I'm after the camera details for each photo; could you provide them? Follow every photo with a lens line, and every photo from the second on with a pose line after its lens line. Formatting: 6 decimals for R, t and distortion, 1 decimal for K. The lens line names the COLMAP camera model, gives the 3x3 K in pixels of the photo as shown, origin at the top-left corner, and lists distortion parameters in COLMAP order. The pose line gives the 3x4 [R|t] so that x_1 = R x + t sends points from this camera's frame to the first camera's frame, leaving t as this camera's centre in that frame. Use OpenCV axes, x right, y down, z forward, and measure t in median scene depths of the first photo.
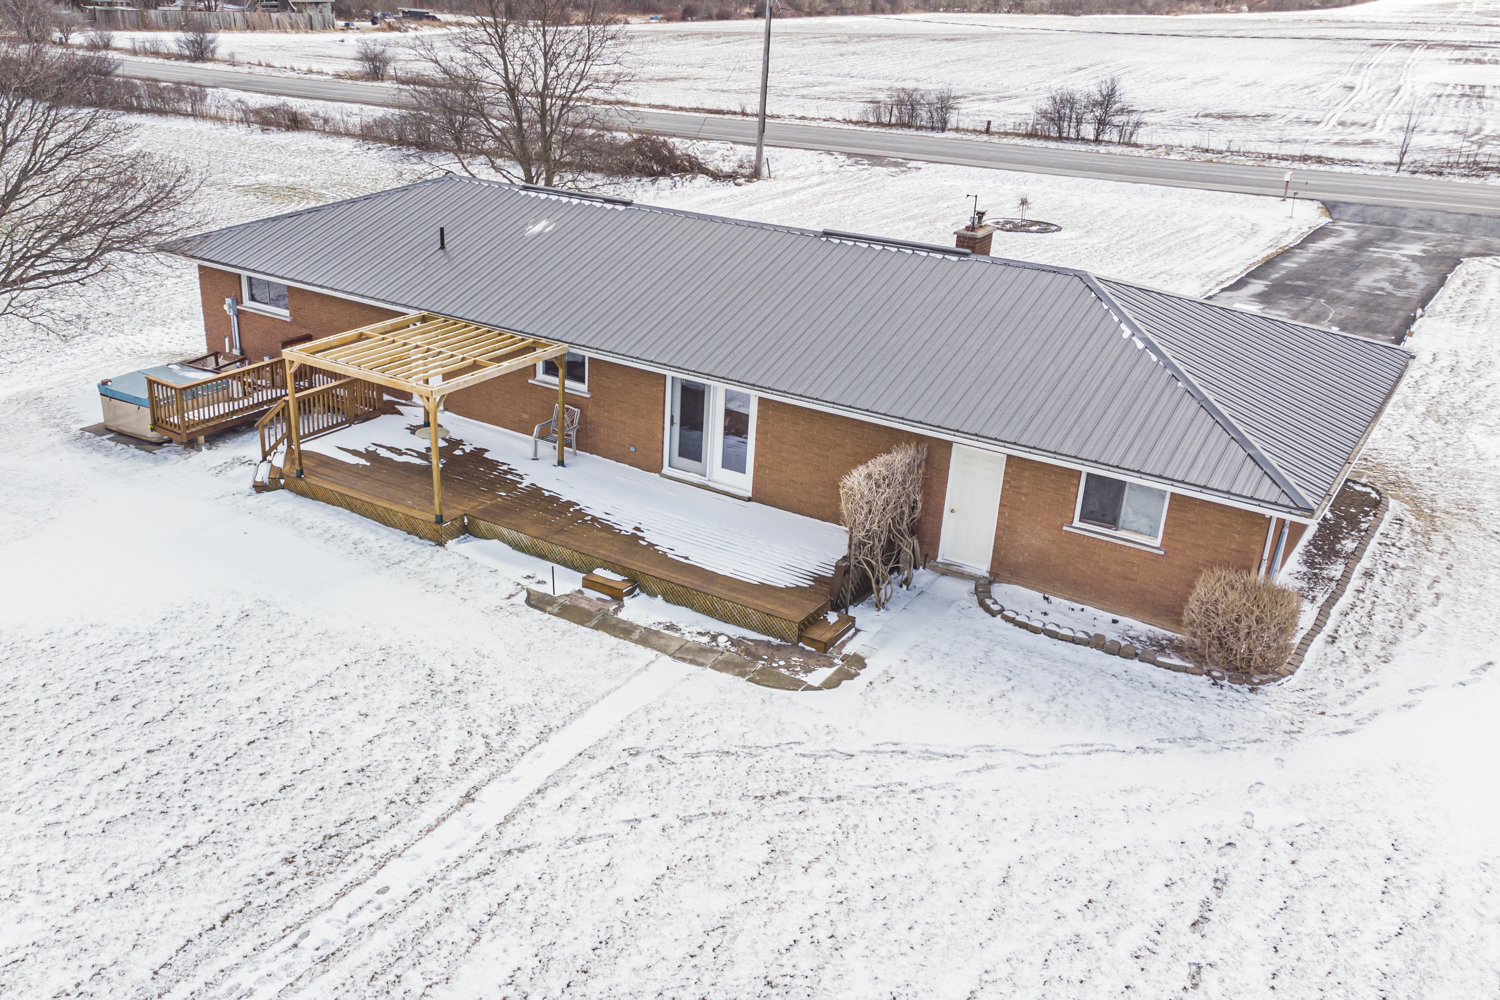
lens RADIAL K [[1325.6, 0, 622.8], [0, 1325.6, 500.9], [0, 0, 1]] dist [0.050610, 0.001024]
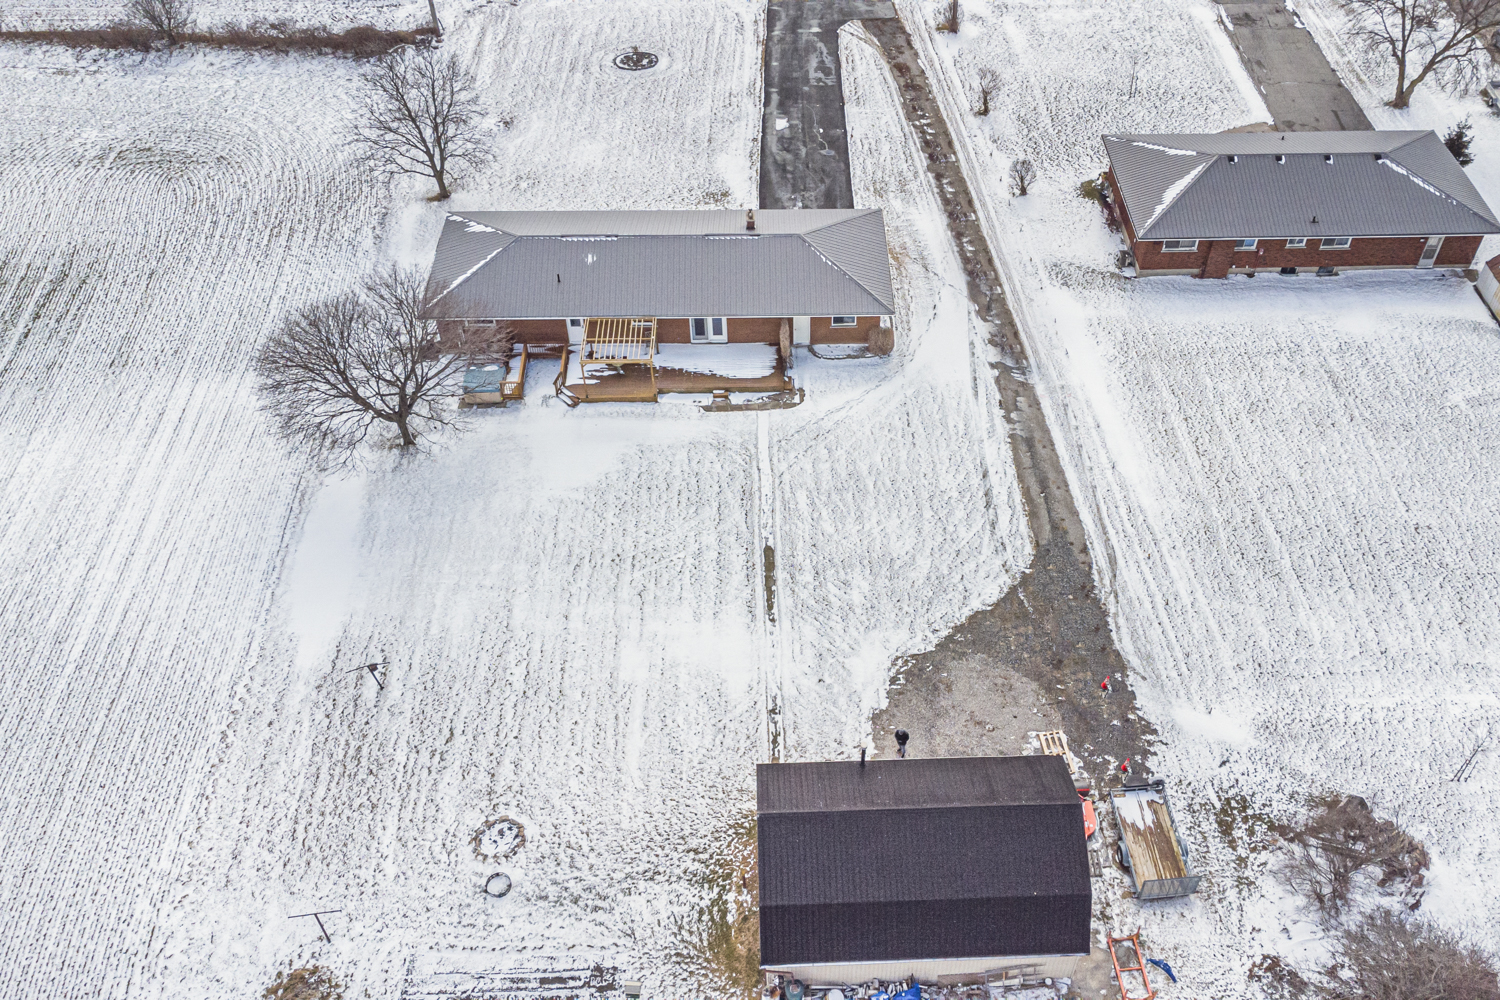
lens RADIAL K [[1337.9, 0, 824.5], [0, 1337.9, 512.5], [0, 0, 1]] dist [0.103860, -0.235640]
pose [[0.792105, -0.450214, 0.412163, -1.338109], [0.245868, 0.853386, 0.459654, -1.177016], [-0.558676, -0.262756, 0.786664, -1.865609]]
